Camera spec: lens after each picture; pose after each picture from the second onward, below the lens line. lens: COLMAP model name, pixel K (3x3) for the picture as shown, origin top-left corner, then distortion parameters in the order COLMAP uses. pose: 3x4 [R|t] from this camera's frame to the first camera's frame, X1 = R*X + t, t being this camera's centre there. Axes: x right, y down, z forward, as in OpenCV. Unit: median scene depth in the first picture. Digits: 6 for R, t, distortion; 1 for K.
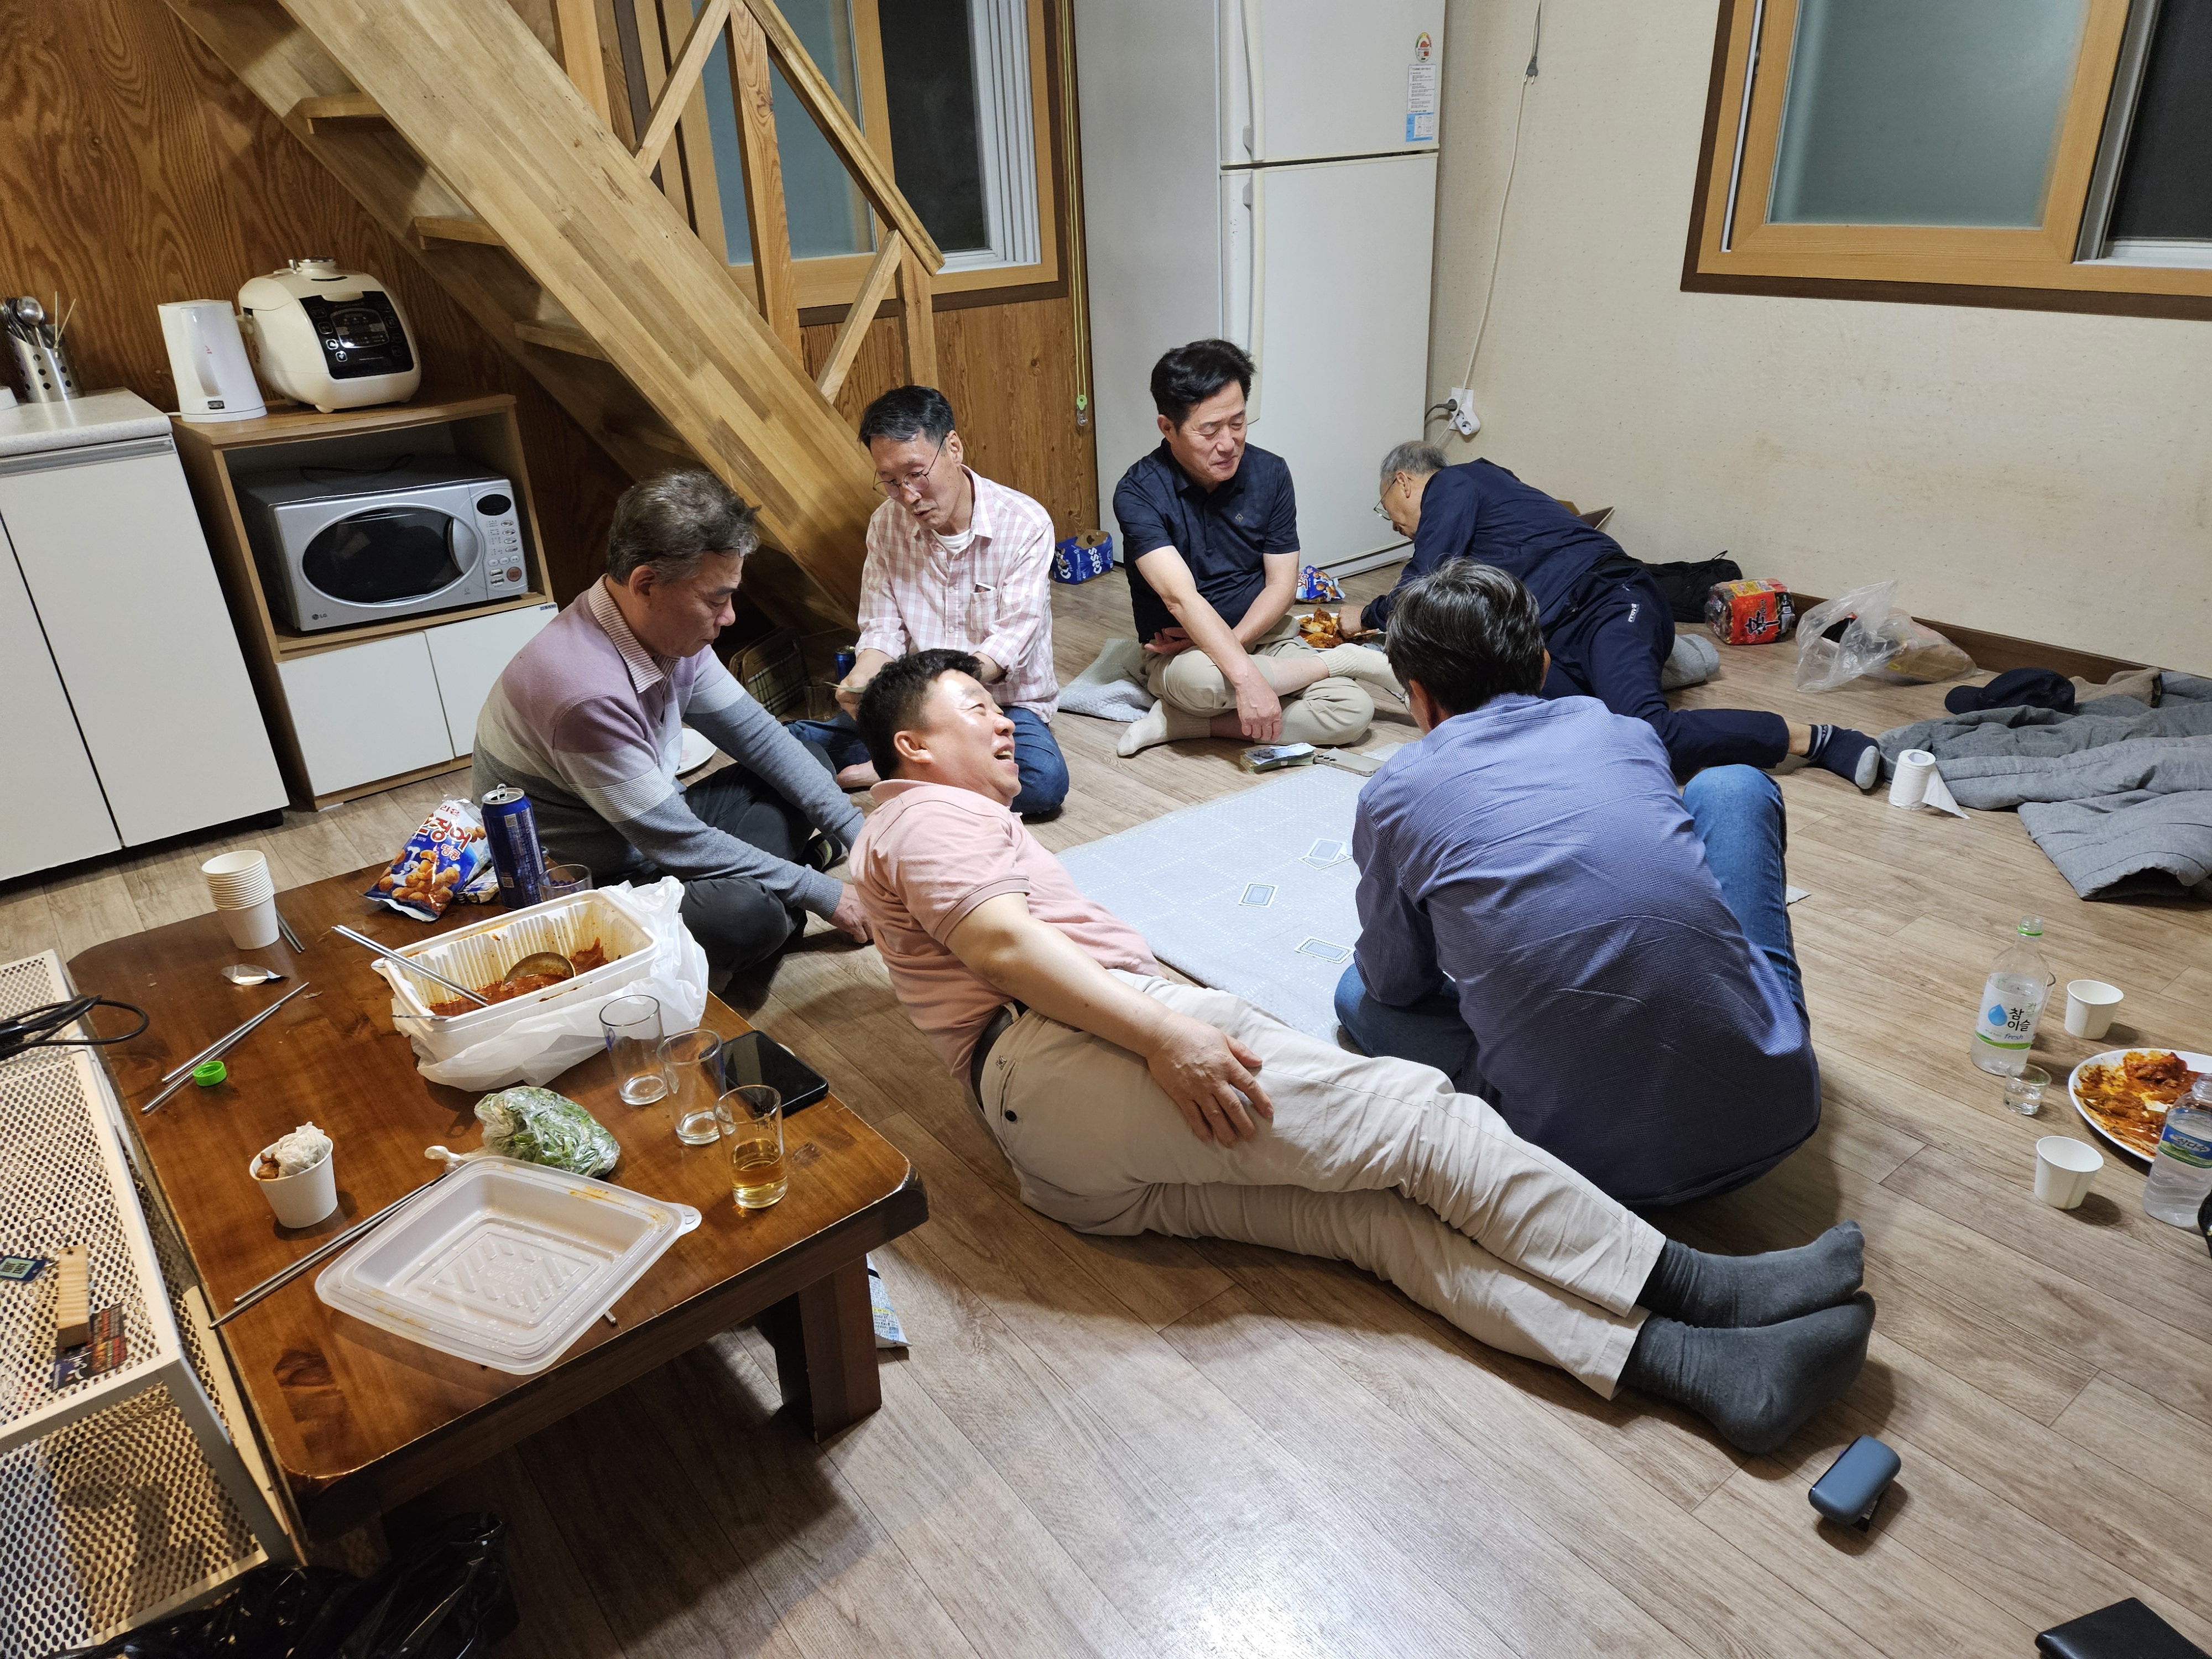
lens RADIAL K [[1494.9, 0, 1098.3], [0, 1494.9, 840.0], [0, 0, 1]] dist [0.075987, -0.068181]
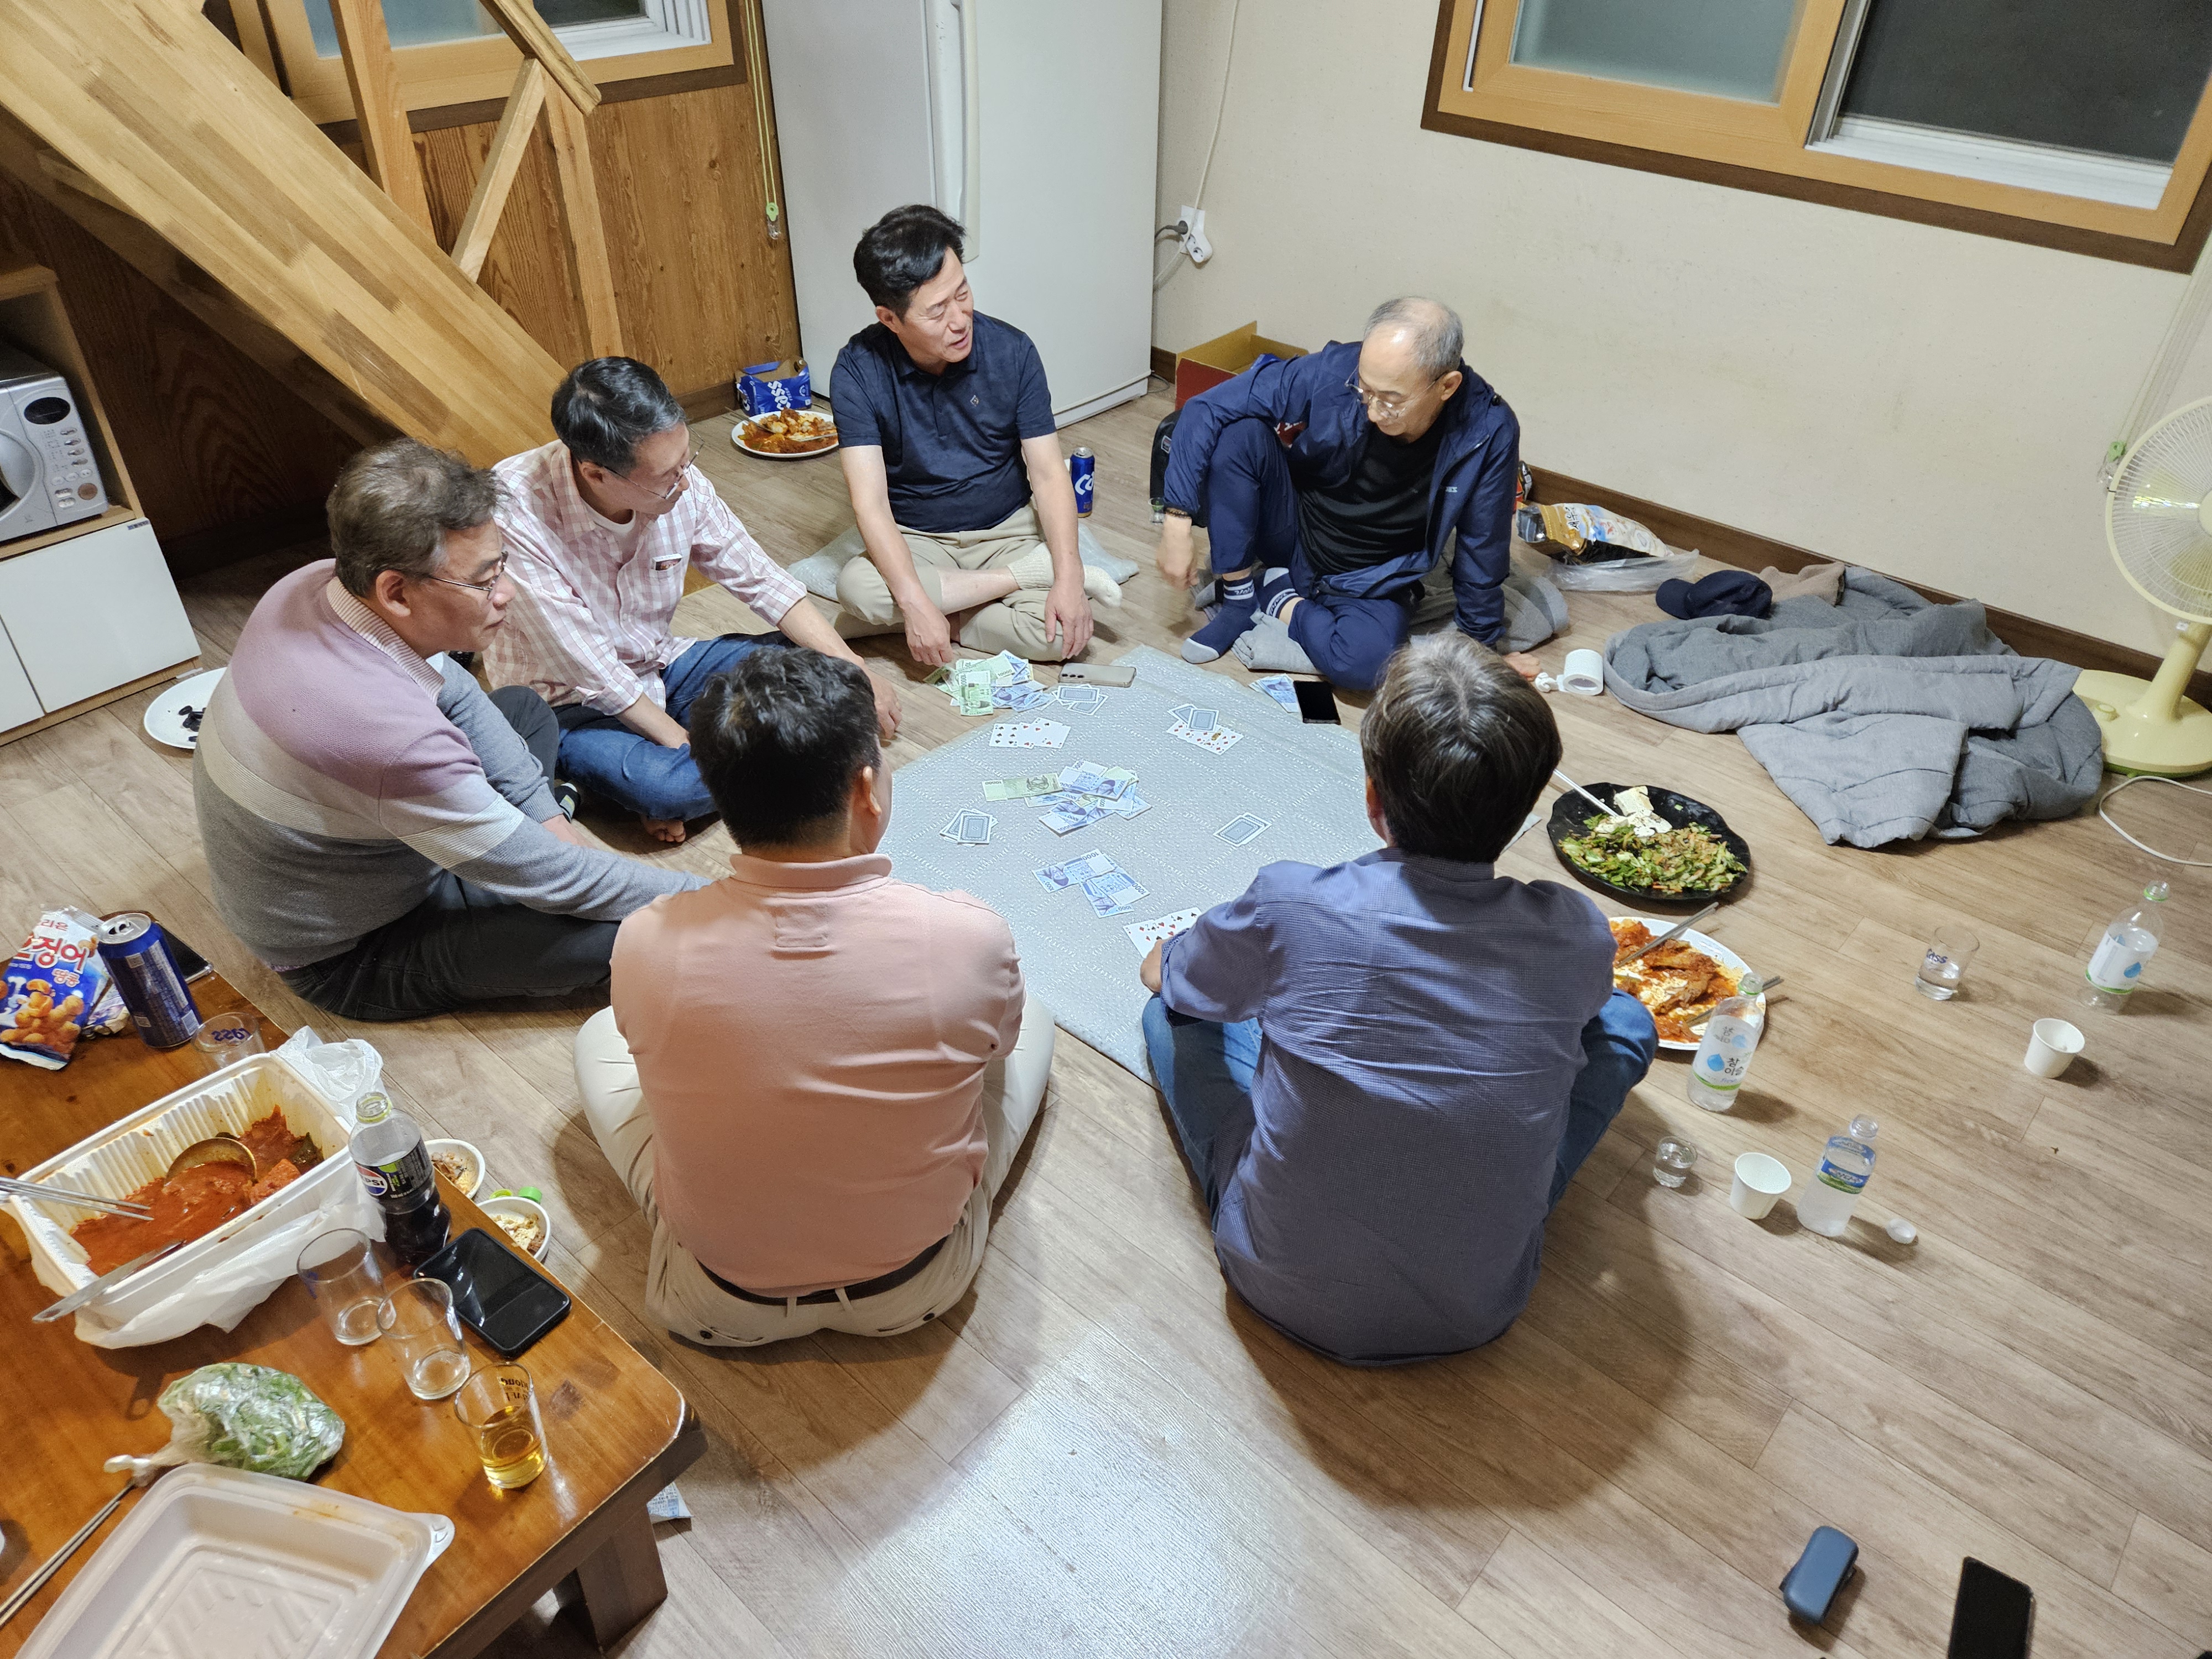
lens RADIAL K [[1494.0, 0, 1111.1], [0, 1494.0, 861.1], [0, 0, 1]] dist [0.075246, -0.062149]
pose [[0.980175, -0.062557, 0.187997, -0.010388], [0.021746, 0.977081, 0.211753, -0.152572], [-0.196935, -0.203467, 0.959071, 0.057648]]
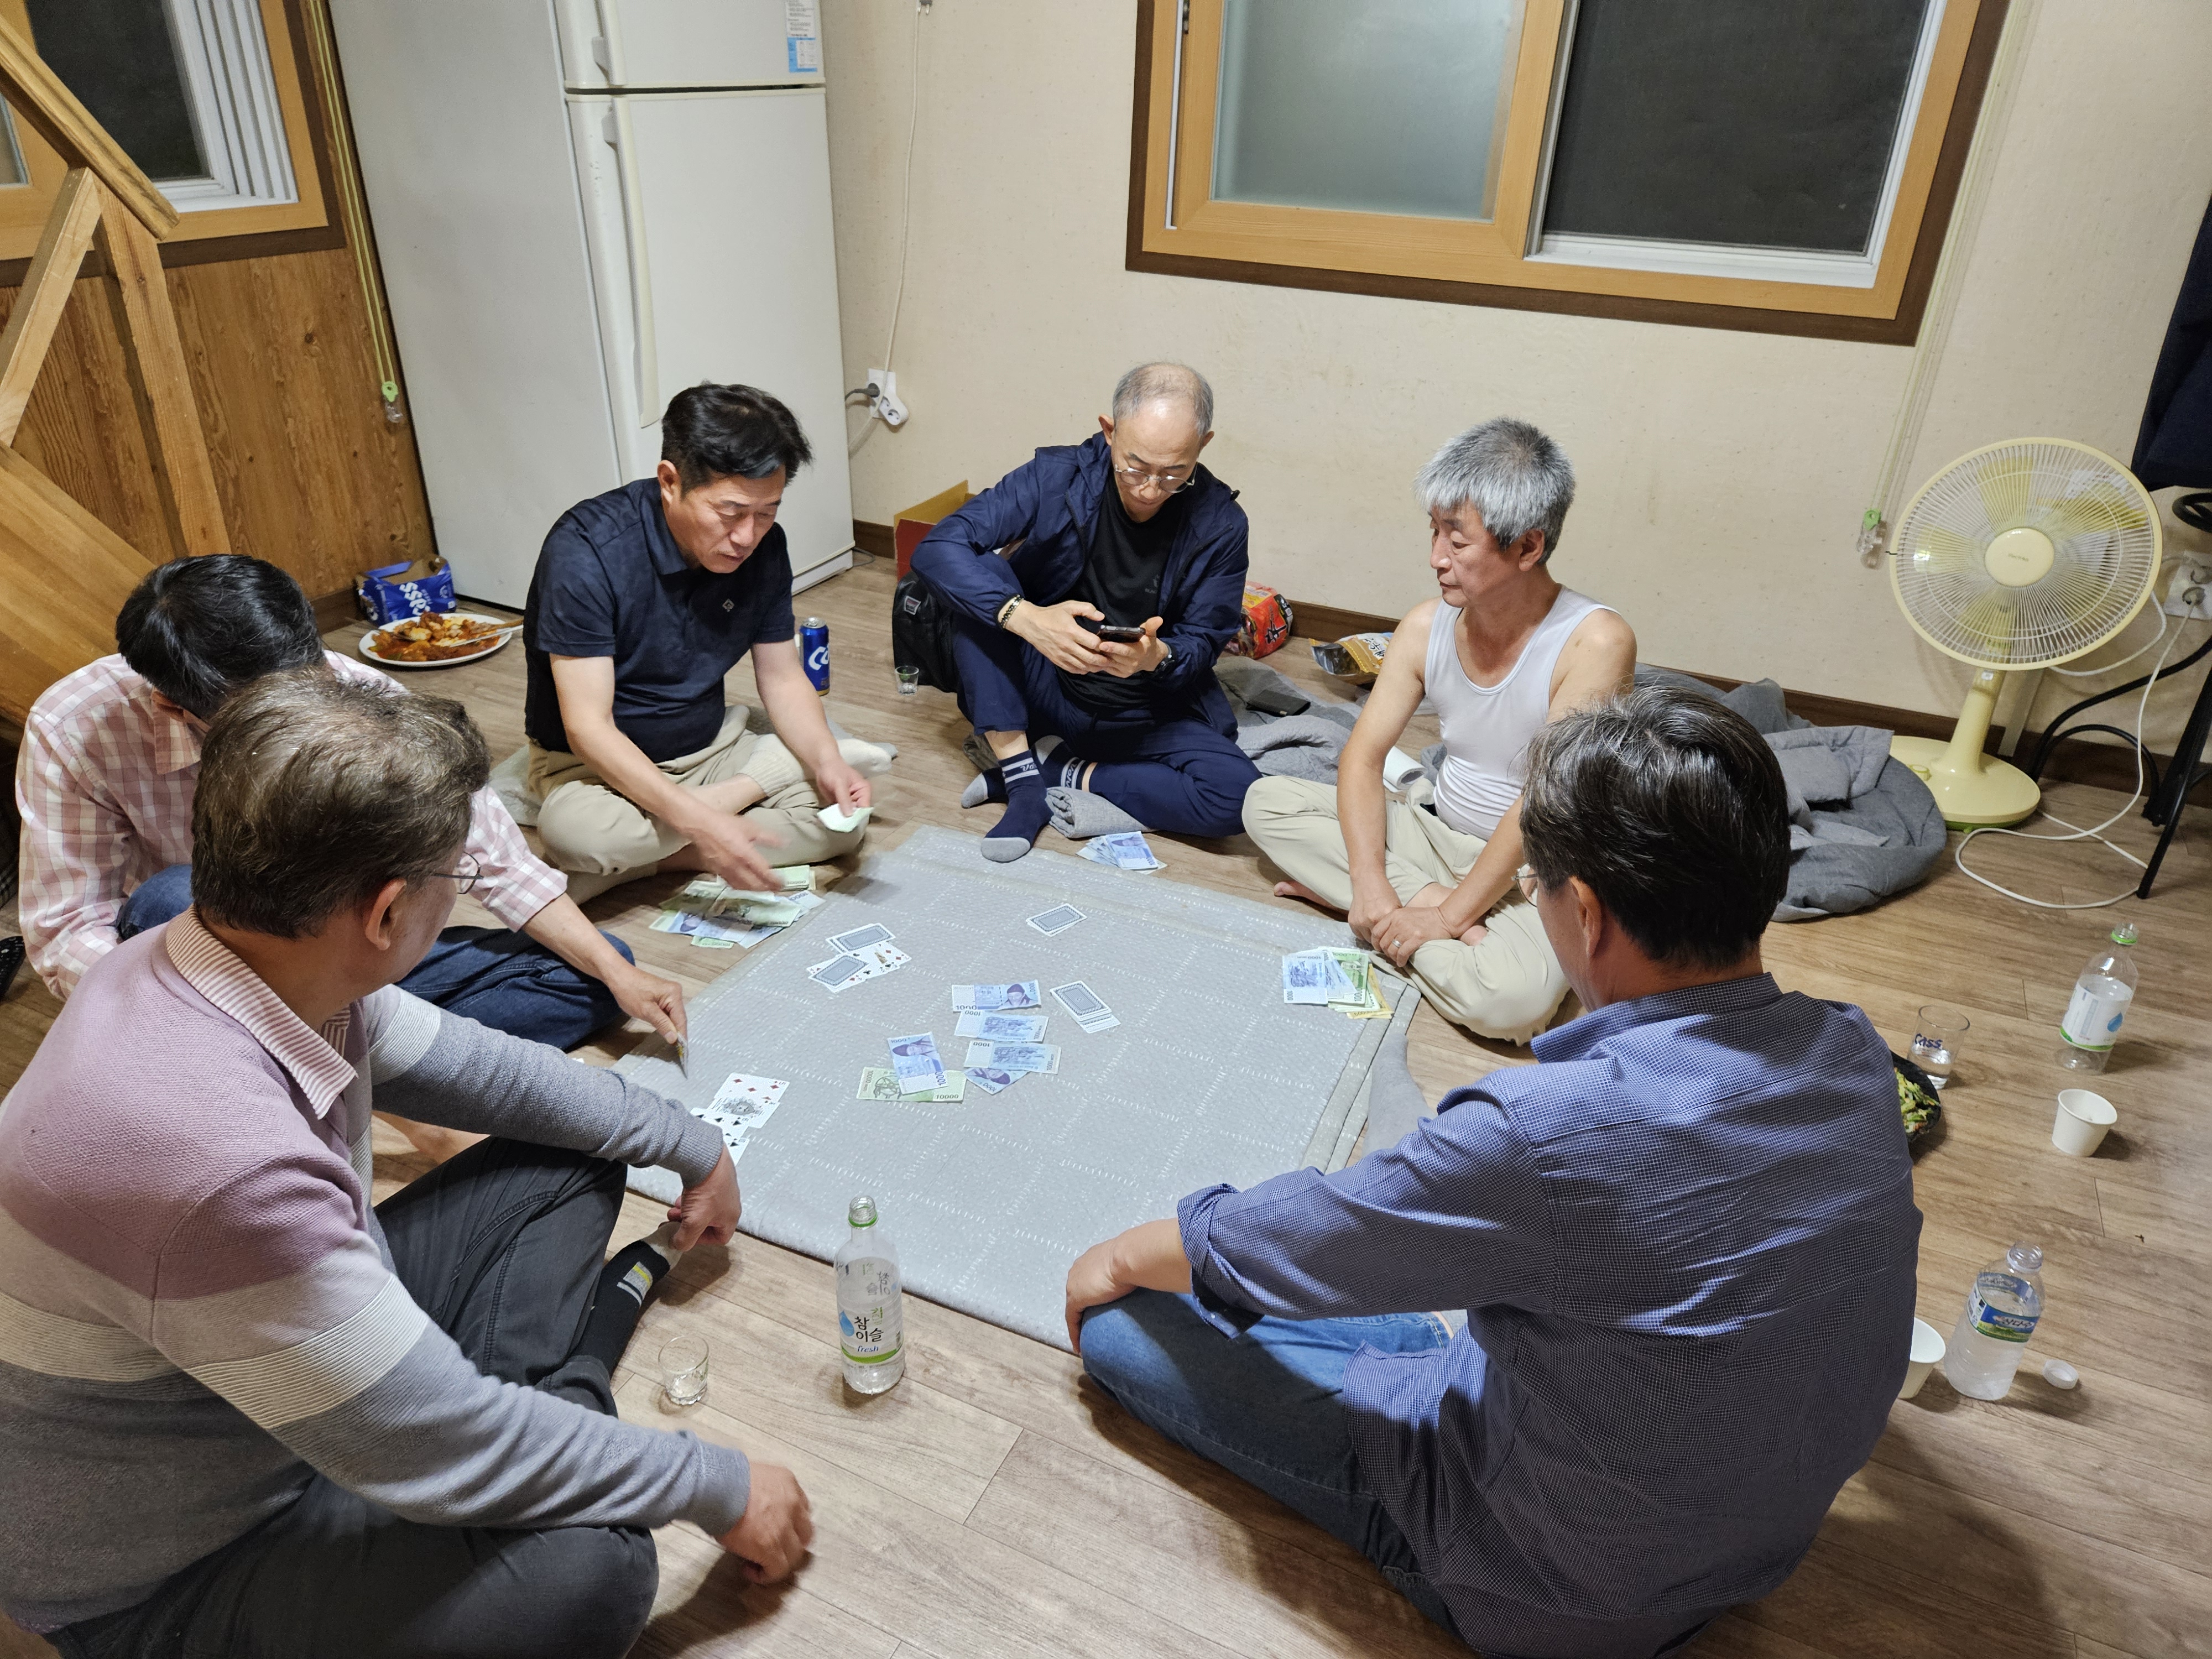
lens RADIAL K [[1491.9, 0, 1115.6], [0, 1491.9, 822.6], [0, 0, 1]] dist [0.076319, -0.067939]
pose [[0.888857, -0.148268, 0.433531, -0.070742], [0.130078, 0.988921, 0.071516, -0.128244], [-0.439332, -0.007175, 0.898296, 0.248839]]
